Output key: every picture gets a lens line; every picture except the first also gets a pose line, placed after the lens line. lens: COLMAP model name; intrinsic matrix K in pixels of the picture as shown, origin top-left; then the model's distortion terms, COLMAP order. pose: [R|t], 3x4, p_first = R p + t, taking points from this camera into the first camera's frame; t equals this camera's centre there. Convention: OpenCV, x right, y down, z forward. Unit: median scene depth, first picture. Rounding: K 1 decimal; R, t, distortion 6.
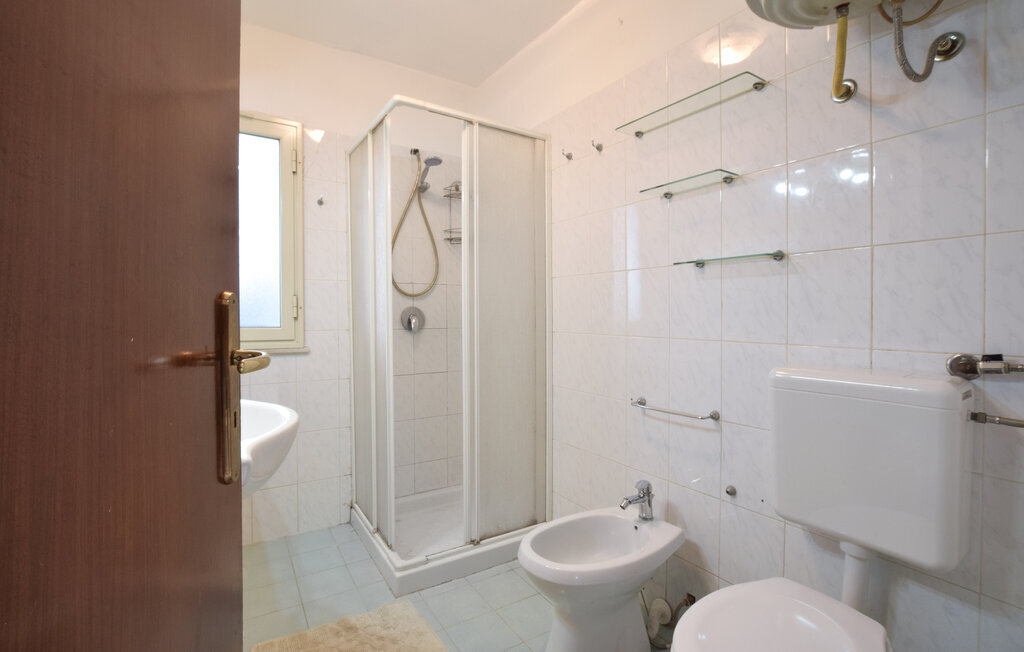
lens RADIAL K [[469.3, 0, 512.2], [0, 469.3, 322.6], [0, 0, 1]] dist [-0.025164, 0.000415]
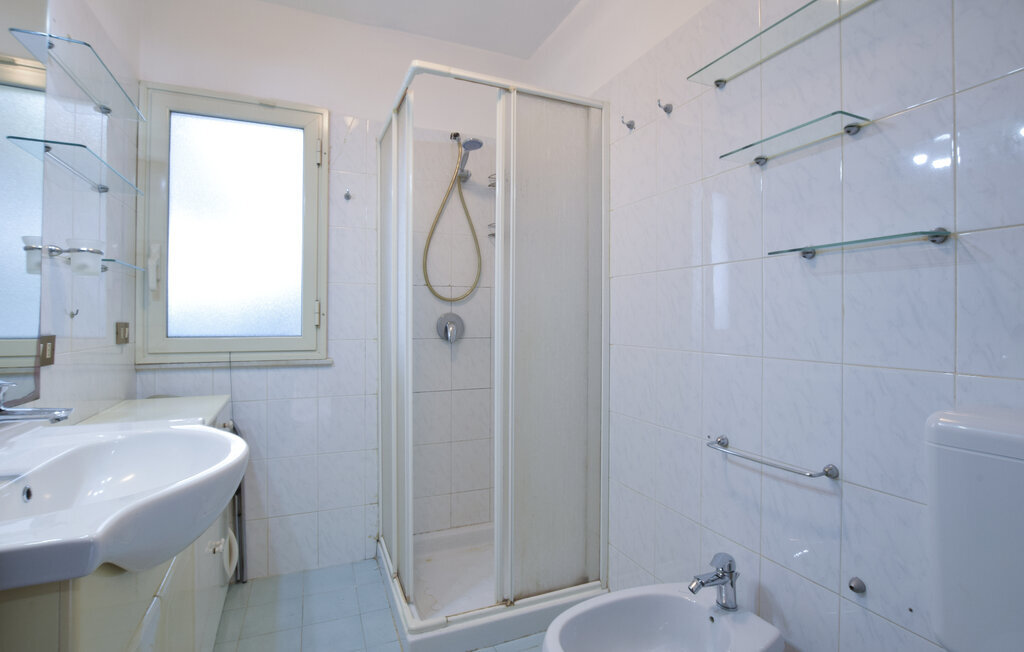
lens RADIAL K [[482.6, 0, 512.7], [0, 482.6, 325.3], [0, 0, 1]] dist [-0.017525, -0.002331]
pose [[0.986137, 0.002544, -0.165915, 0.062866], [-0.003057, 0.999991, -0.002835, -0.010210], [0.165906, 0.003302, 0.986136, 0.164006]]
